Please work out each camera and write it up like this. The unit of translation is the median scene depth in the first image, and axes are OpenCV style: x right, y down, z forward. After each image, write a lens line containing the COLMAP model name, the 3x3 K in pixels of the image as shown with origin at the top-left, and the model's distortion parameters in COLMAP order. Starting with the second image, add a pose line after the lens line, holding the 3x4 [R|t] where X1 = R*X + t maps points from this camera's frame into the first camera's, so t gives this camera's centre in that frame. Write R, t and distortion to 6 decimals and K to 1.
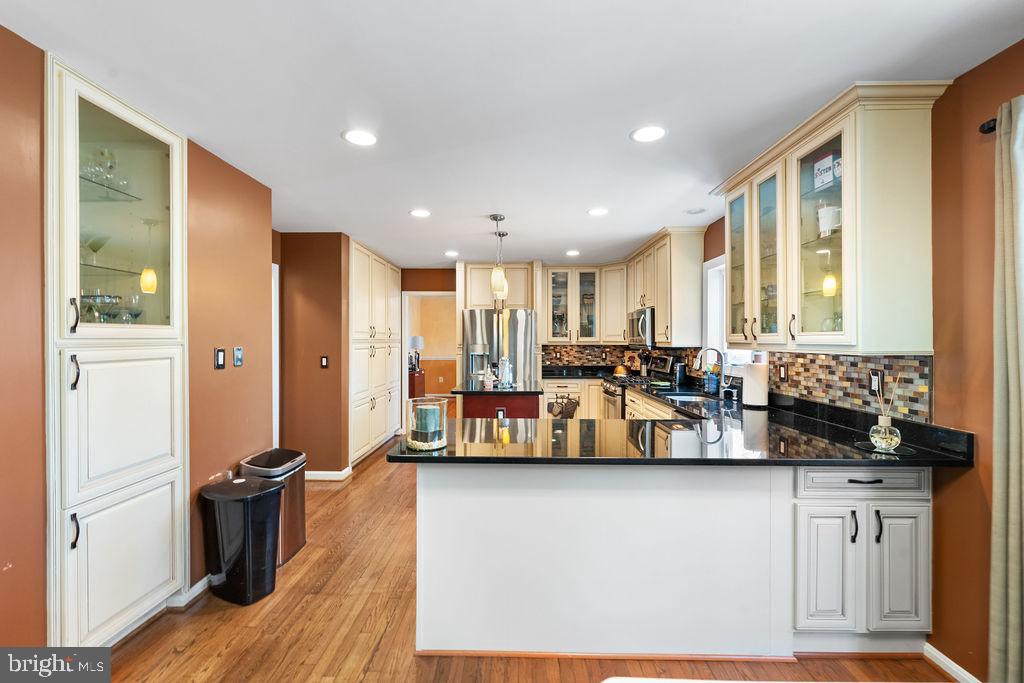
lens RADIAL K [[436.8, 0, 512.0], [0, 436.8, 341.5], [0, 0, 1]] dist [-0.001548, -0.000128]
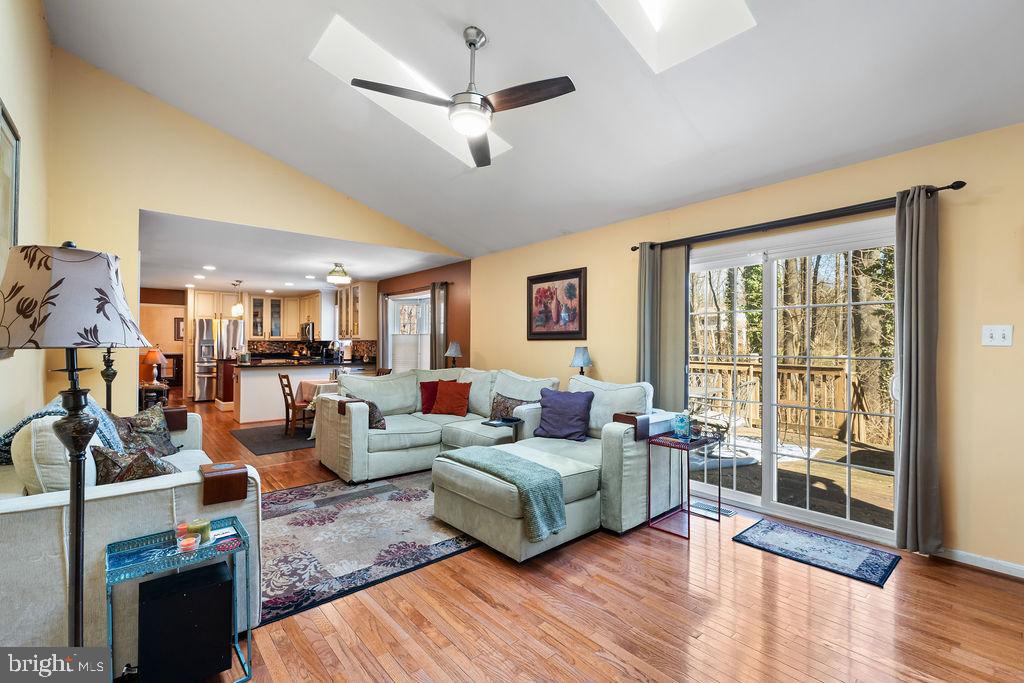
lens RADIAL K [[436.8, 0, 512.0], [0, 436.8, 341.5], [0, 0, 1]] dist [-0.001548, -0.000128]
pose [[0.746232, 0.014213, 0.665534, -0.307155], [-0.009129, 0.999897, -0.011117, 0.023640], [-0.665623, 0.002220, 0.746285, -1.021249]]
